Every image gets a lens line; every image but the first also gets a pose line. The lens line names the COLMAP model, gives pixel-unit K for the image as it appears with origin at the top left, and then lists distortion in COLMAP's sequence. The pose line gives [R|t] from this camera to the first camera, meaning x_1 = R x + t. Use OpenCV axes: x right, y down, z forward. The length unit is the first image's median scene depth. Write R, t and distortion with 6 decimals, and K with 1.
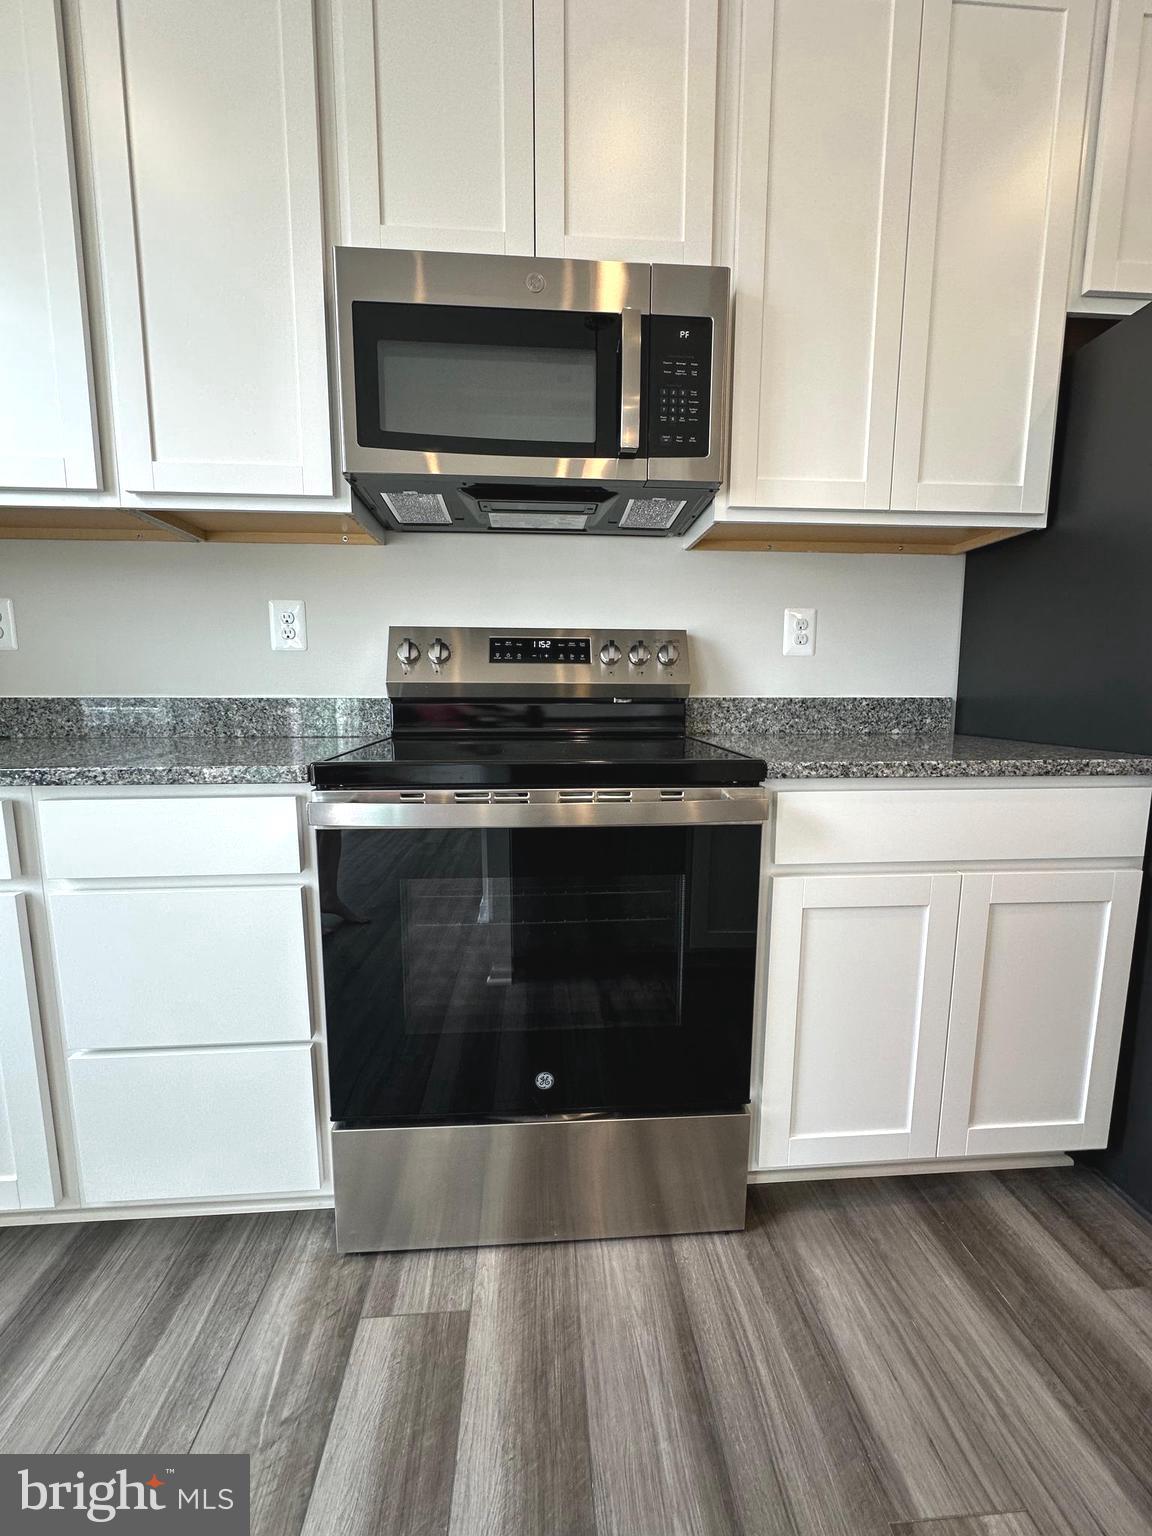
lens RADIAL K [[612.7, 0, 576.6], [0, 612.7, 771.5], [0, 0, 1]] dist [-0.002112, 0.000440]
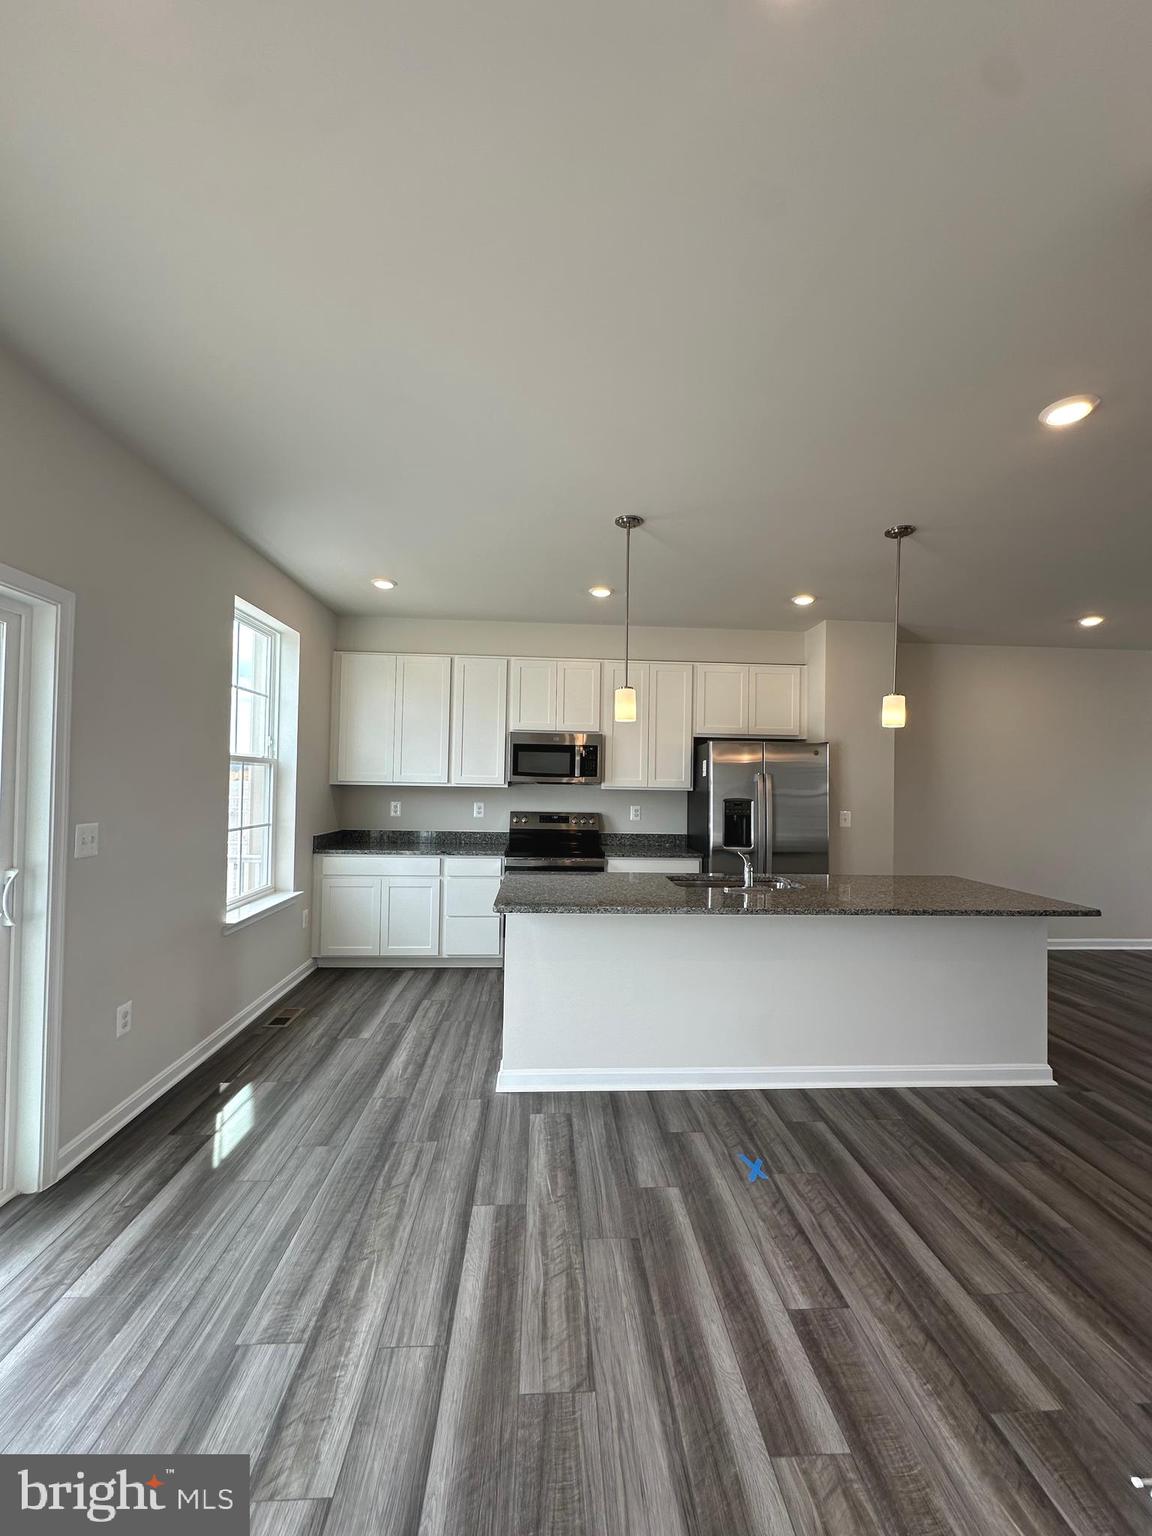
lens RADIAL K [[612.7, 0, 581.0], [0, 612.7, 772.8], [0, 0, 1]] dist [-0.002112, 0.000440]
pose [[0.999845, 0.016248, -0.006796, 0.107980], [-0.017095, 0.988141, -0.152597, 0.064819], [0.004236, 0.152690, 0.988265, -2.444069]]
